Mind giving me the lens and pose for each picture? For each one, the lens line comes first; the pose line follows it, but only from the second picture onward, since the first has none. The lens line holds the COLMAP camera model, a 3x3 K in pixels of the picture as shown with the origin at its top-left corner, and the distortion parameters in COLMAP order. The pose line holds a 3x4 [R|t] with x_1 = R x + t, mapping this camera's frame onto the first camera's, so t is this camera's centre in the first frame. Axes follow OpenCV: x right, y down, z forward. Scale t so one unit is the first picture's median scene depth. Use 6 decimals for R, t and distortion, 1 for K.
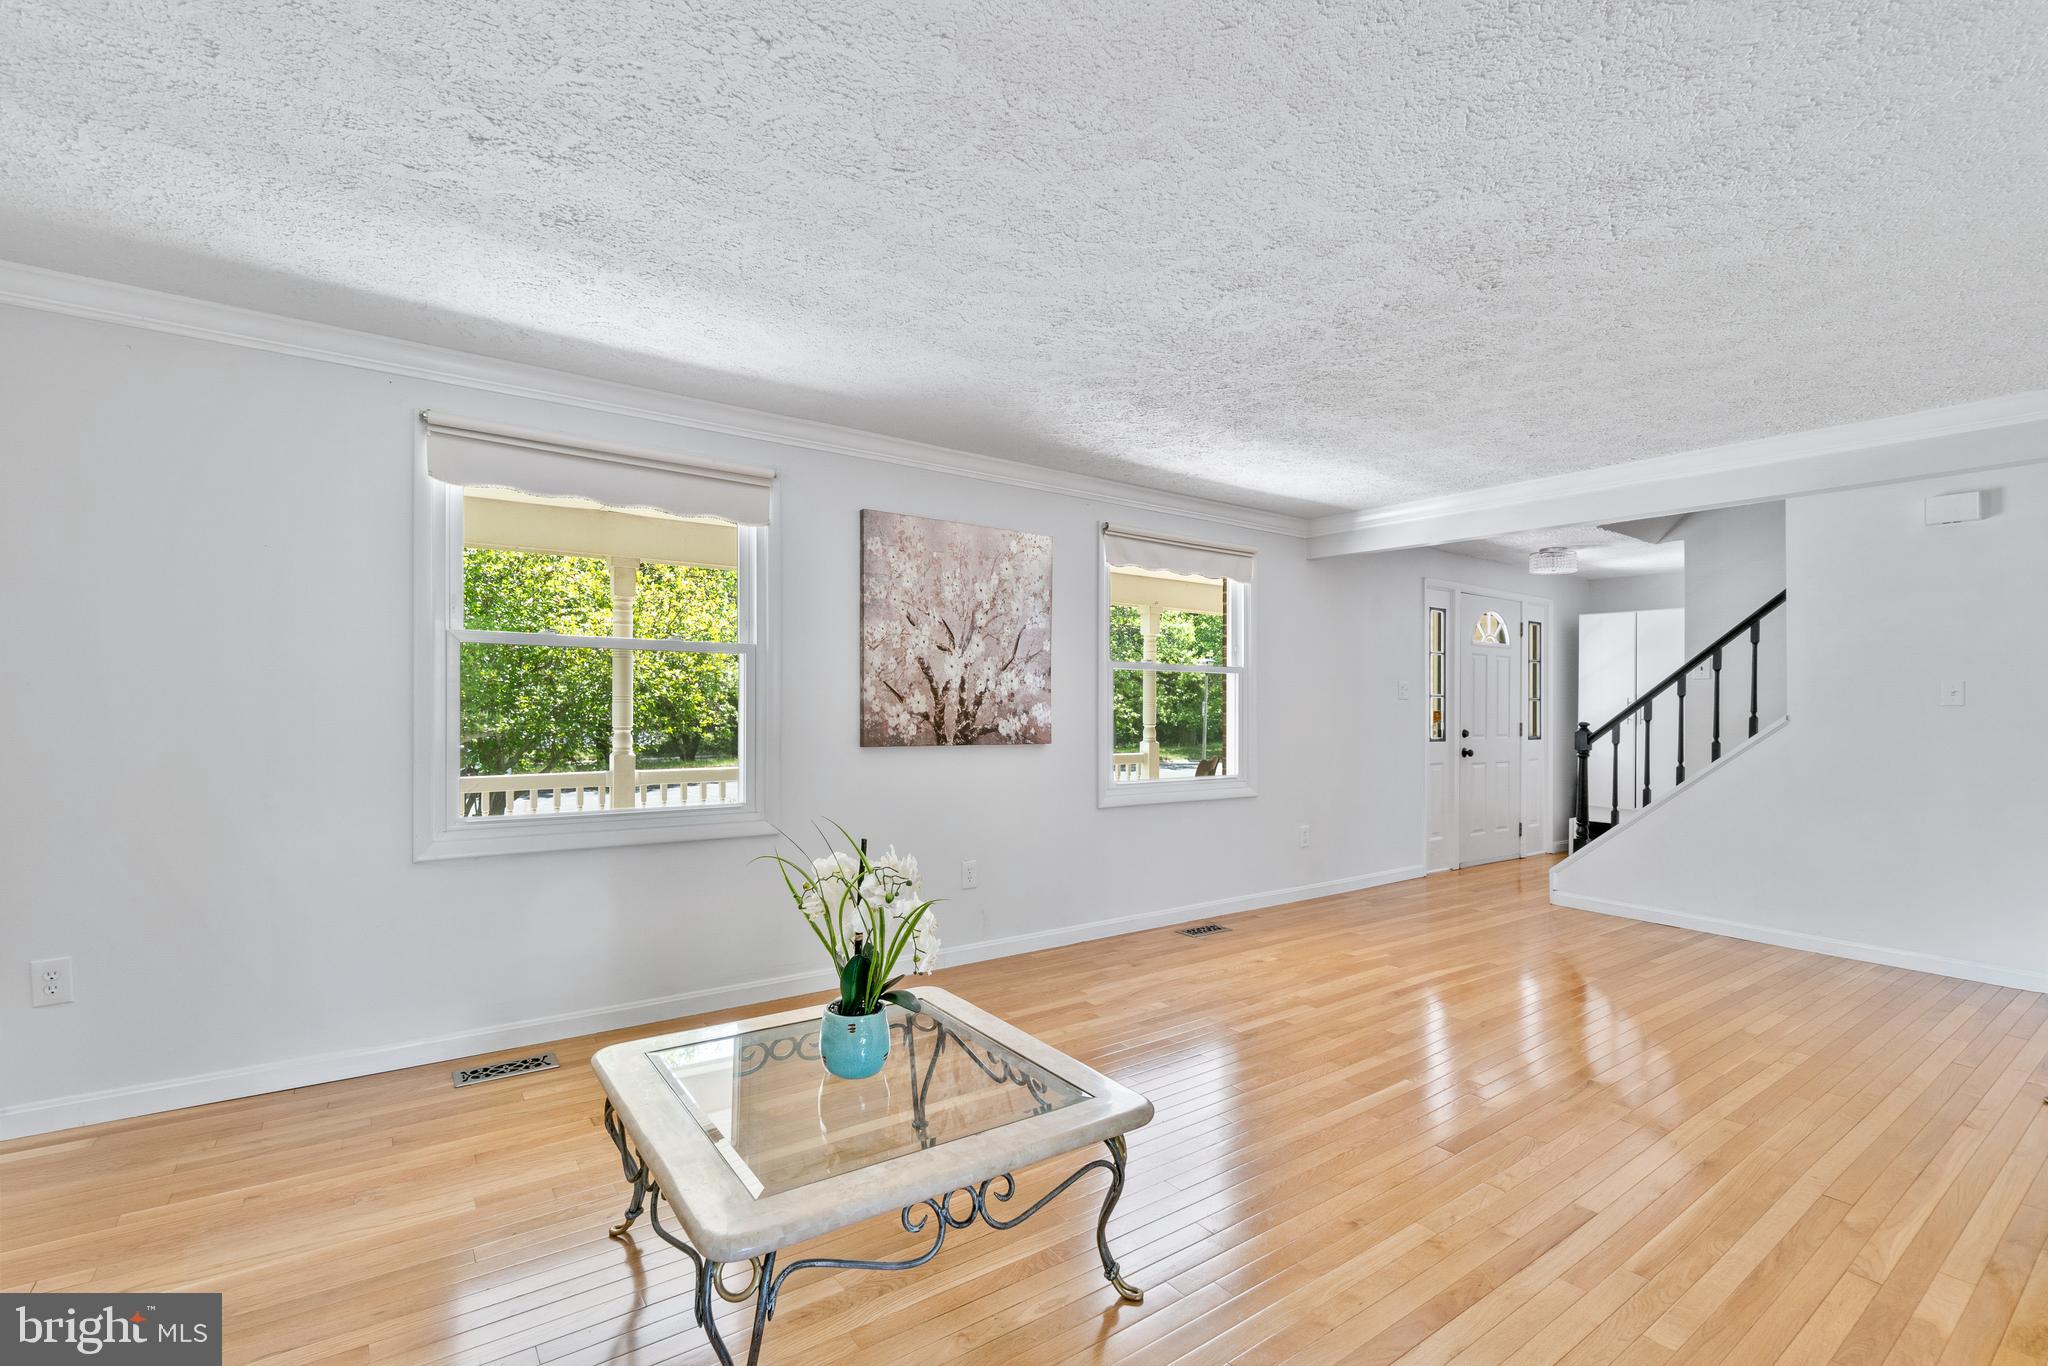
lens RADIAL K [[904.3, 0, 1008.0], [0, 904.3, 696.2], [0, 0, 1]] dist [-0.000626, -0.000144]
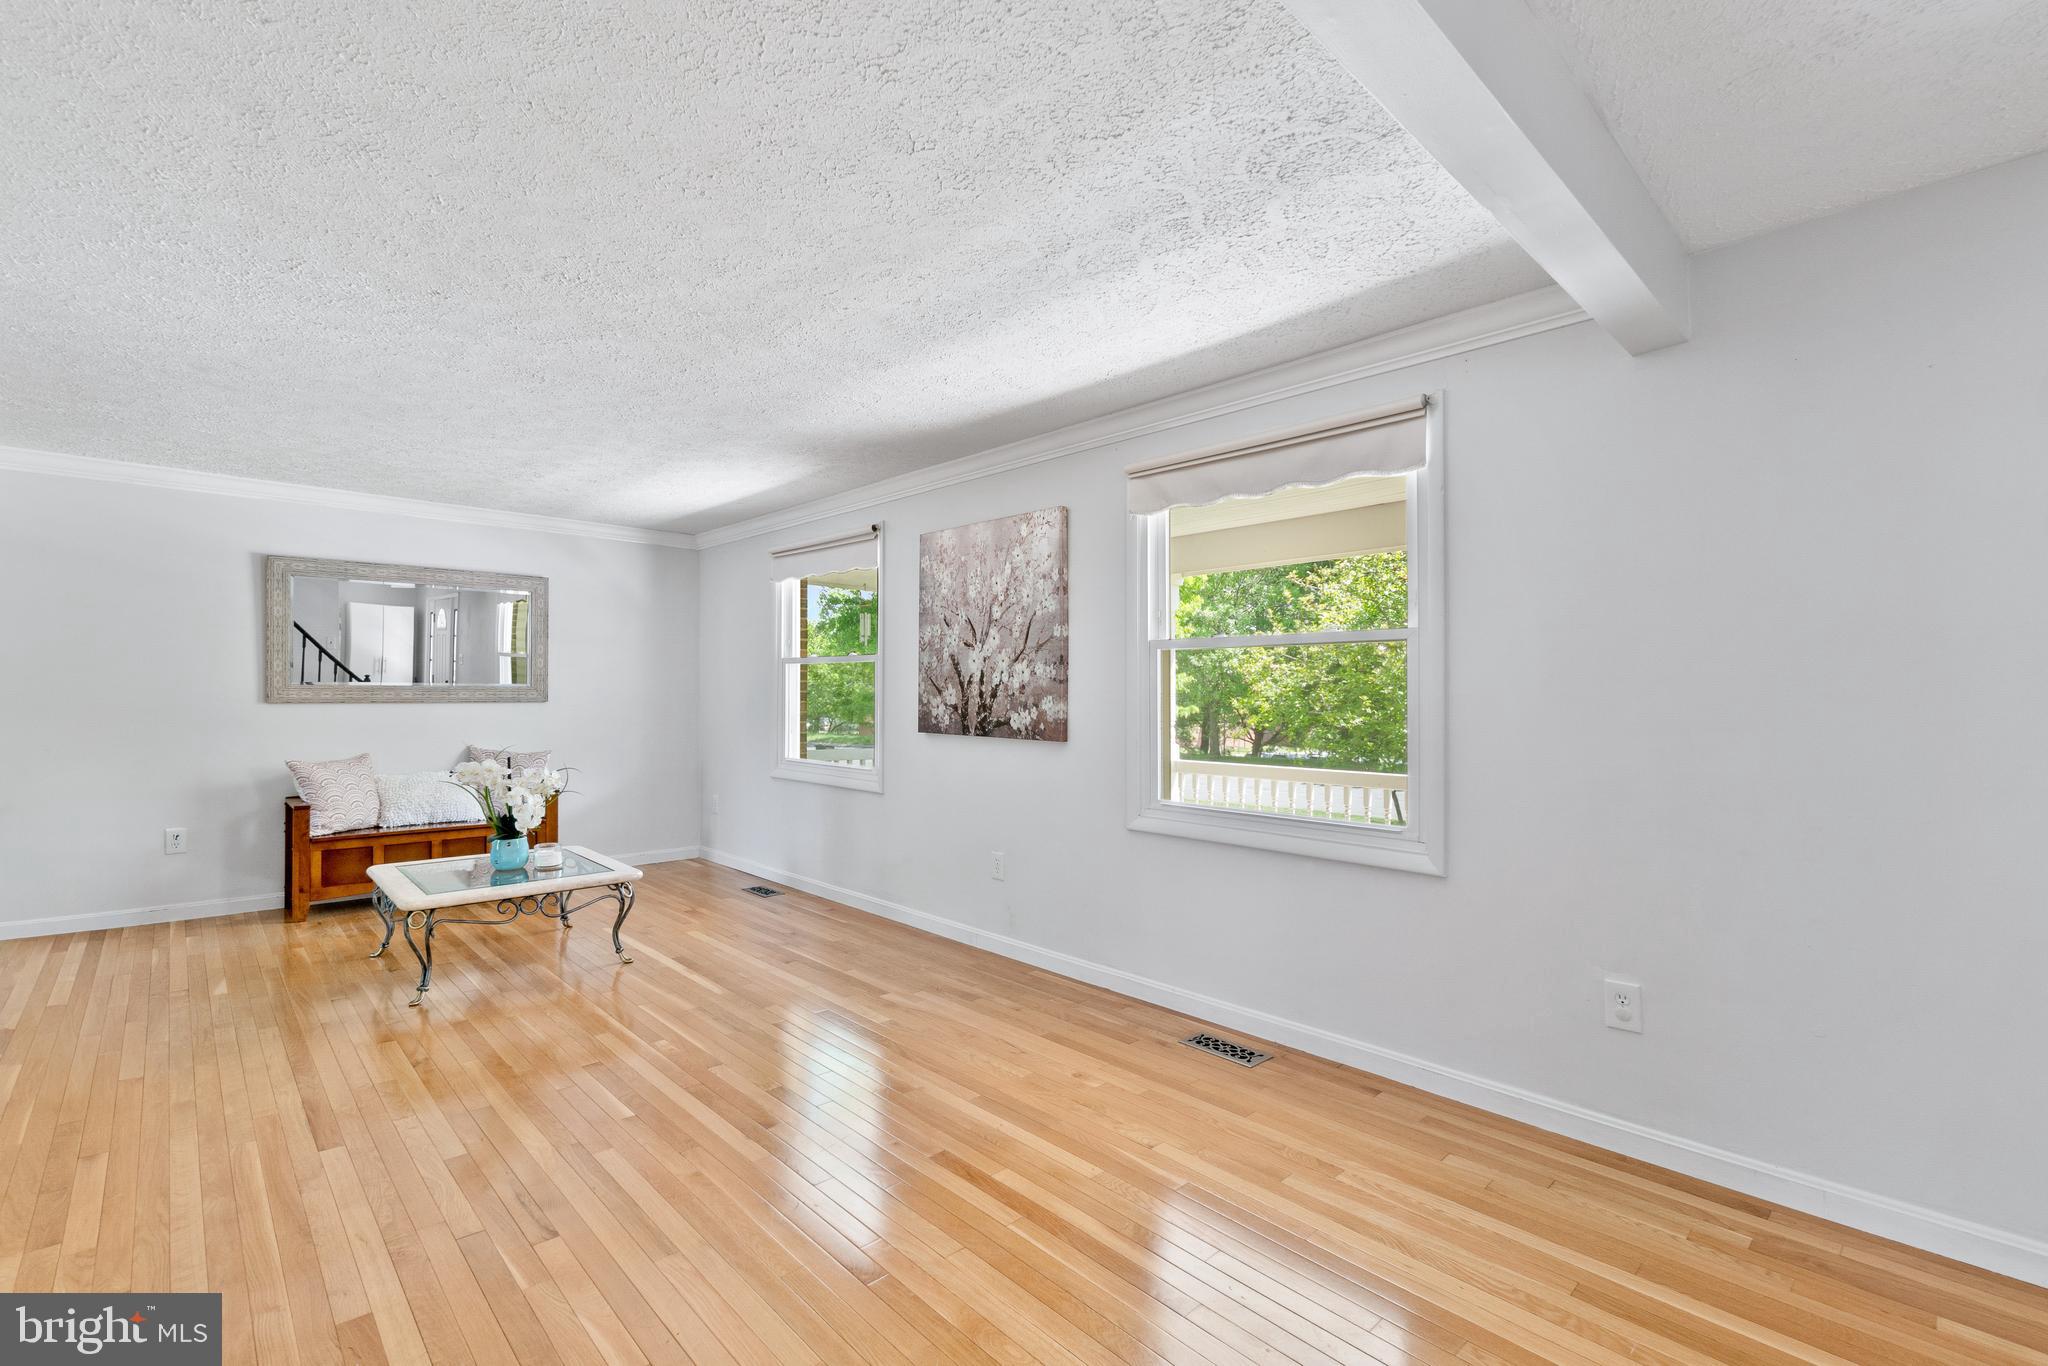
lens RADIAL K [[904.3, 0, 1008.0], [0, 904.3, 696.2], [0, 0, 1]] dist [-0.000626, -0.000144]
pose [[0.129512, -0.008267, -0.991543, 0.969482], [-0.000335, 0.999965, -0.008381, 0.016692], [0.991578, 0.001417, 0.129505, 0.887008]]
